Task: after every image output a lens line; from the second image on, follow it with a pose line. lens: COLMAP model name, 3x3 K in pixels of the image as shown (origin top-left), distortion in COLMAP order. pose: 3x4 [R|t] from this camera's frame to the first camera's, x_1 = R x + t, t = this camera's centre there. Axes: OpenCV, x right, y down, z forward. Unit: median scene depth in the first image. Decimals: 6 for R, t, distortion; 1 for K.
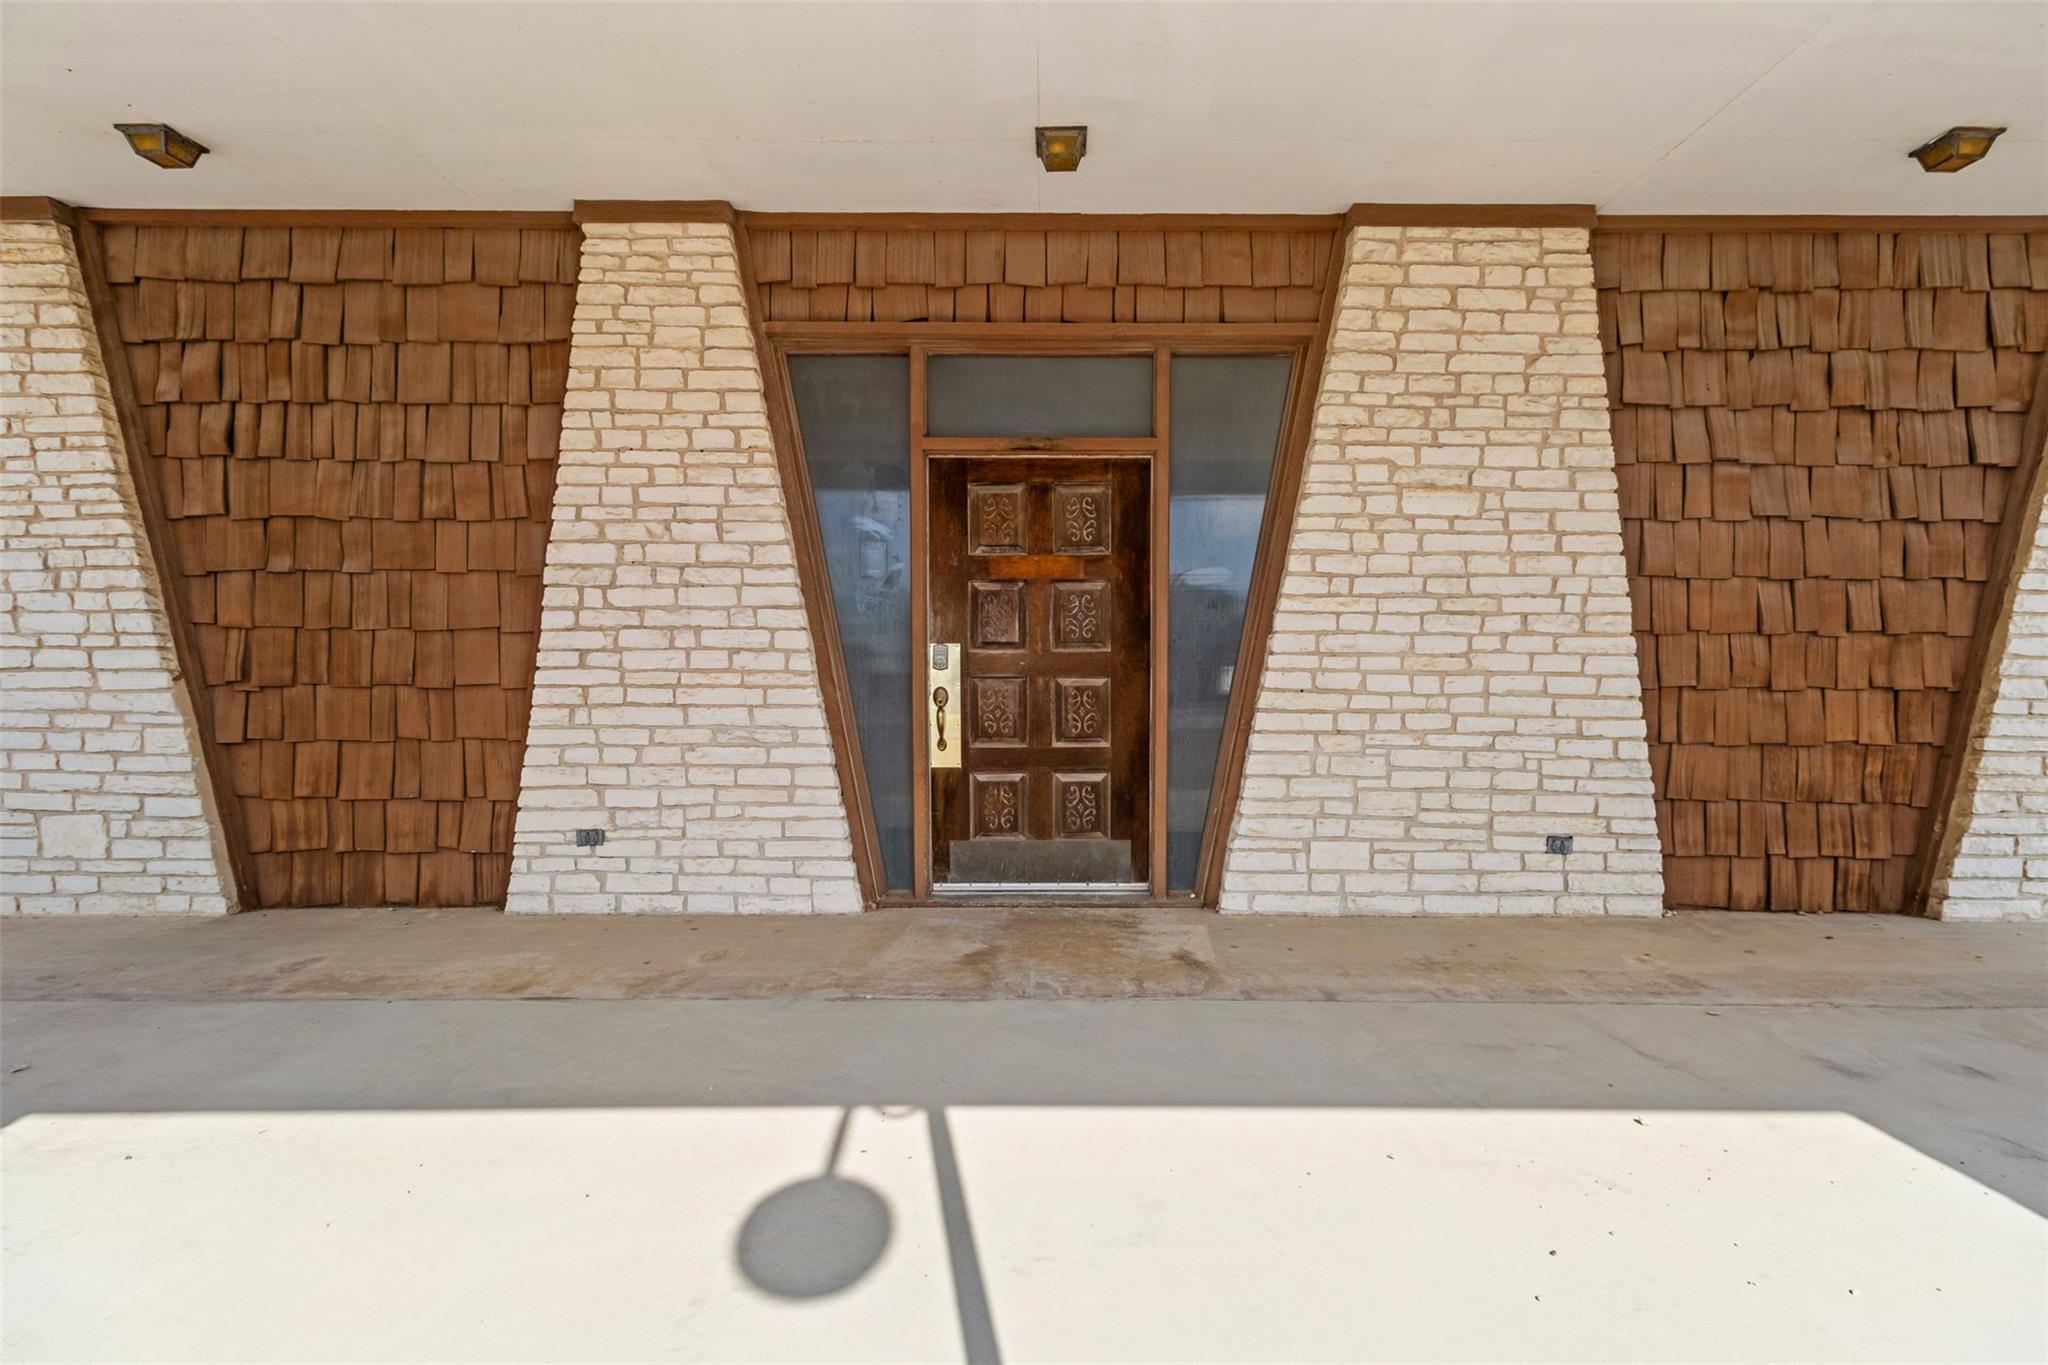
lens RADIAL K [[964.2, 0, 1024.0], [0, 964.2, 682.5], [0, 0, 1]] dist [0.002281, -0.000628]
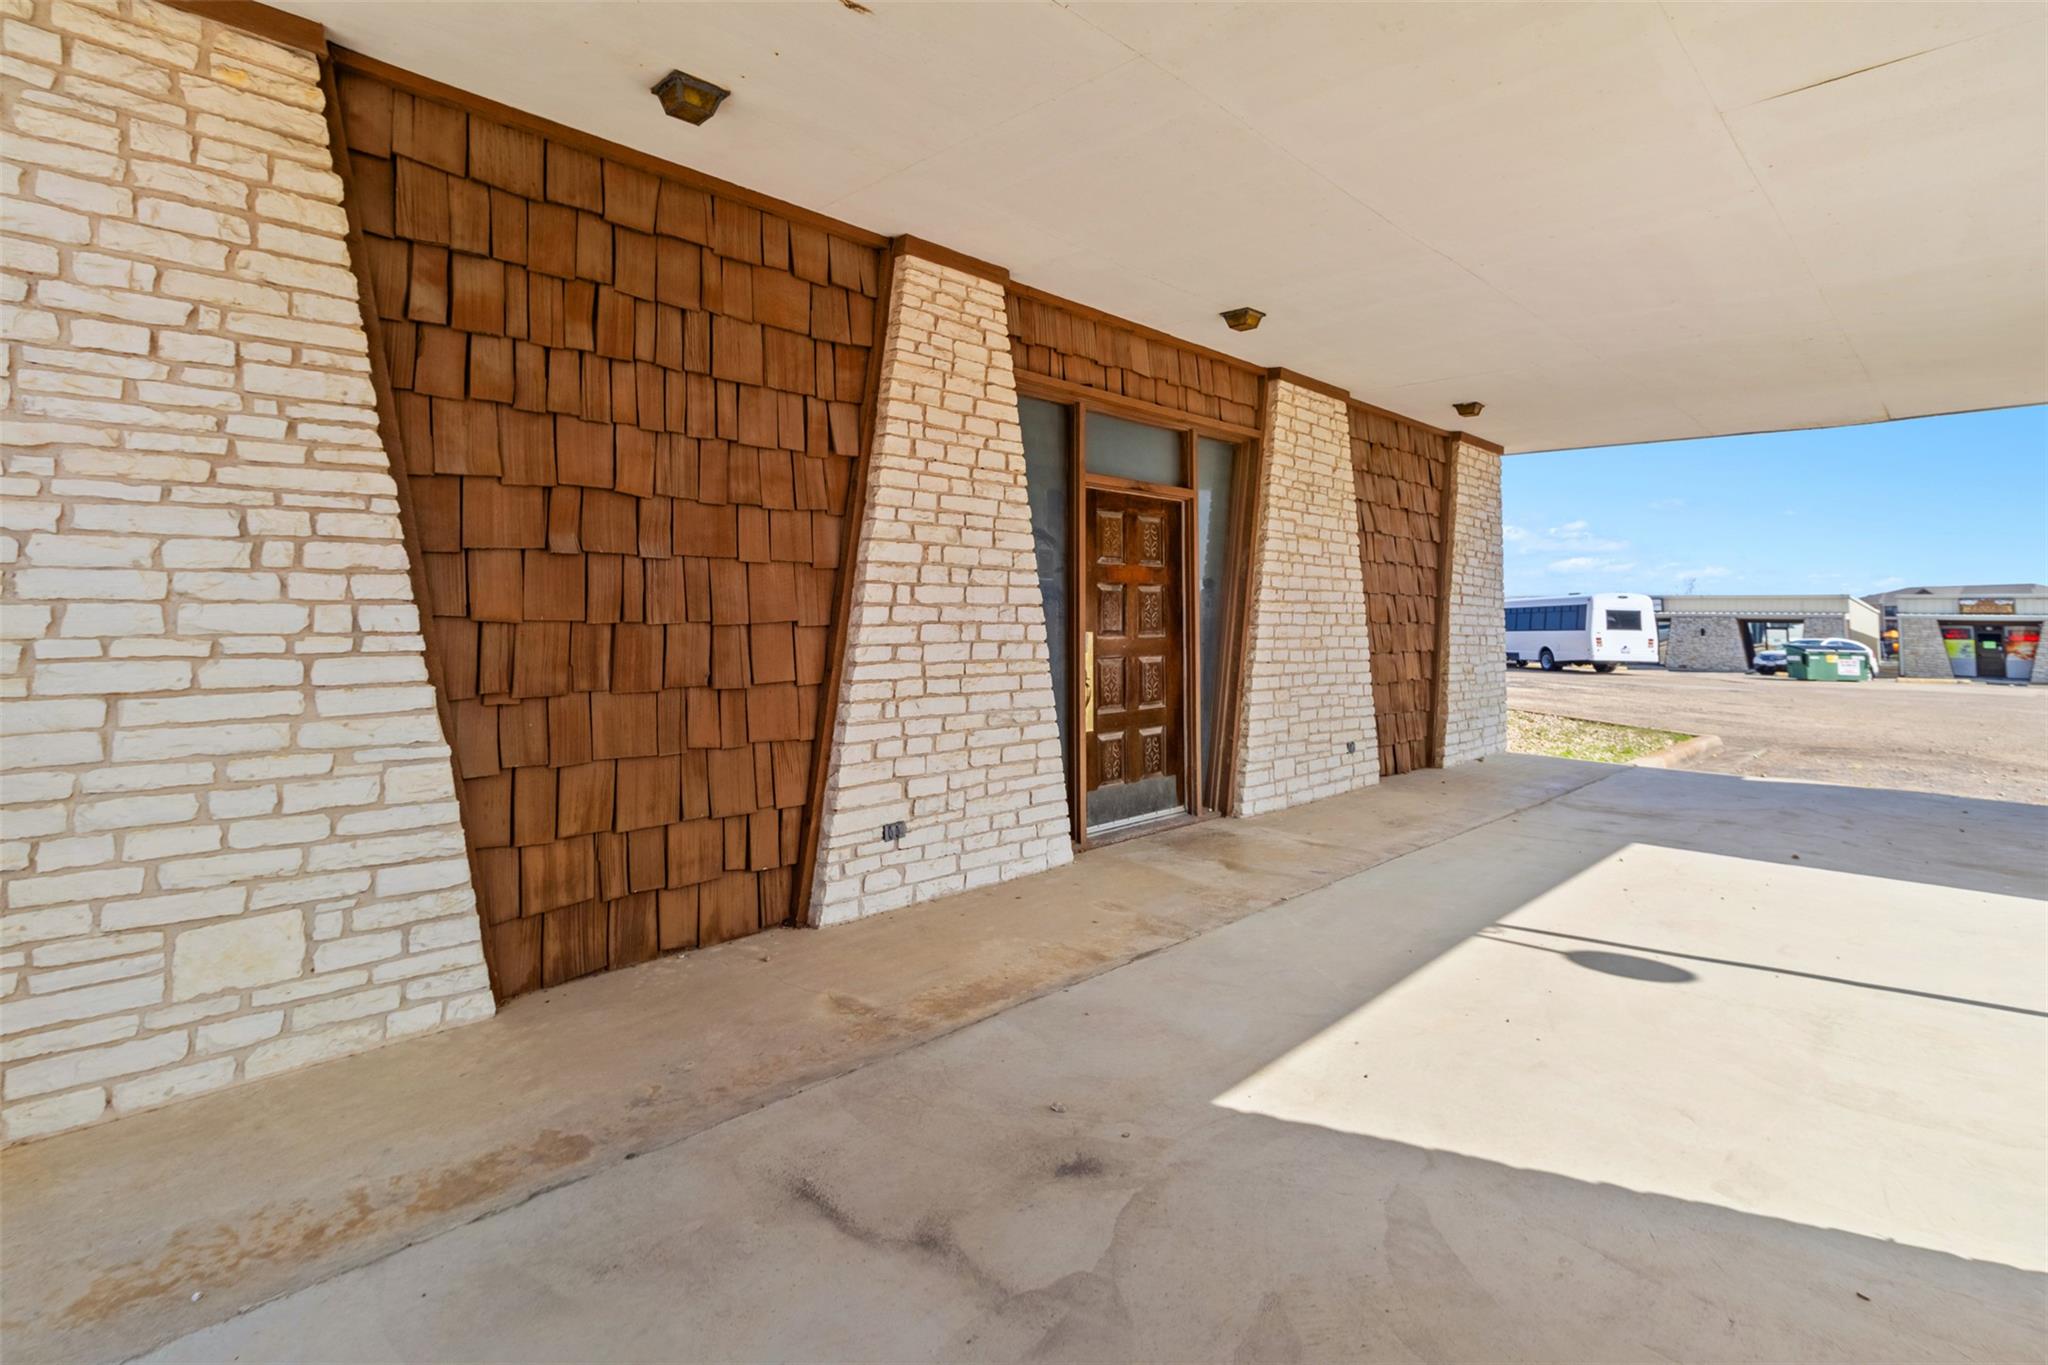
lens RADIAL K [[962.5, 0, 1023.3], [0, 962.5, 482.0], [0, 0, 1]] dist [-0.000435, 0.000469]
pose [[0.709492, 0.098358, 0.697815, -1.095886], [-0.002438, 0.990549, -0.137140, -0.065279], [-0.704709, 0.095598, 0.703027, 0.153433]]
